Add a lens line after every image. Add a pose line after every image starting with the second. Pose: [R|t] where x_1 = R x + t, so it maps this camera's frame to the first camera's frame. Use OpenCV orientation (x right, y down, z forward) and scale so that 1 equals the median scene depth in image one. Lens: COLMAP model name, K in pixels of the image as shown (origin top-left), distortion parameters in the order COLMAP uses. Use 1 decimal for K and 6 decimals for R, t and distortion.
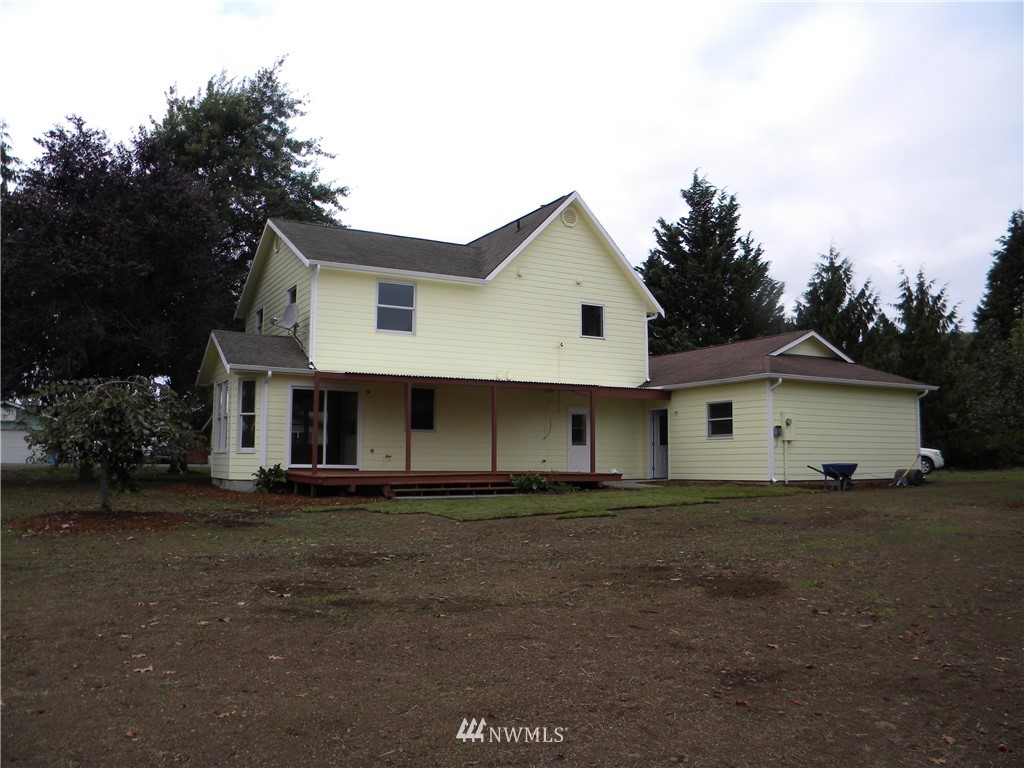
lens RADIAL K [[865.1, 0, 487.8], [0, 865.1, 386.4], [0, 0, 1]] dist [-0.179494, 0.151848]
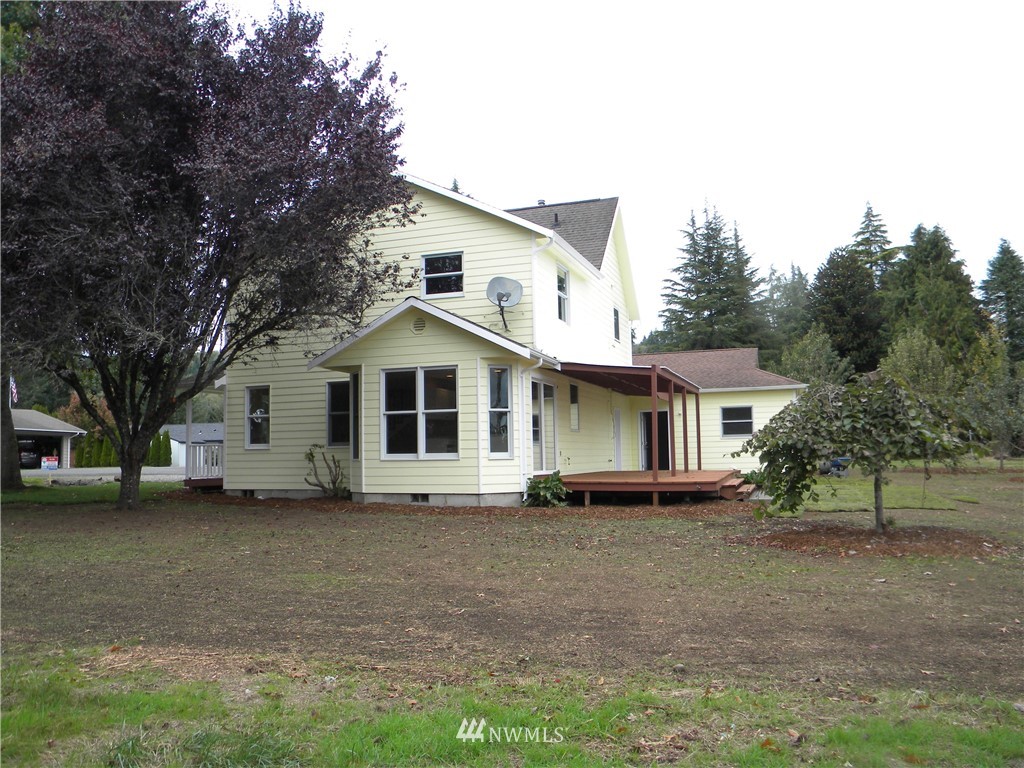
lens RADIAL K [[865.1, 0, 487.8], [0, 865.1, 386.4], [0, 0, 1]] dist [-0.179494, 0.151848]
pose [[0.747271, 0.038084, 0.663427, -0.727582], [-0.040473, 0.999111, -0.011765, 0.018287], [-0.663285, -0.018060, 0.748149, 0.361353]]
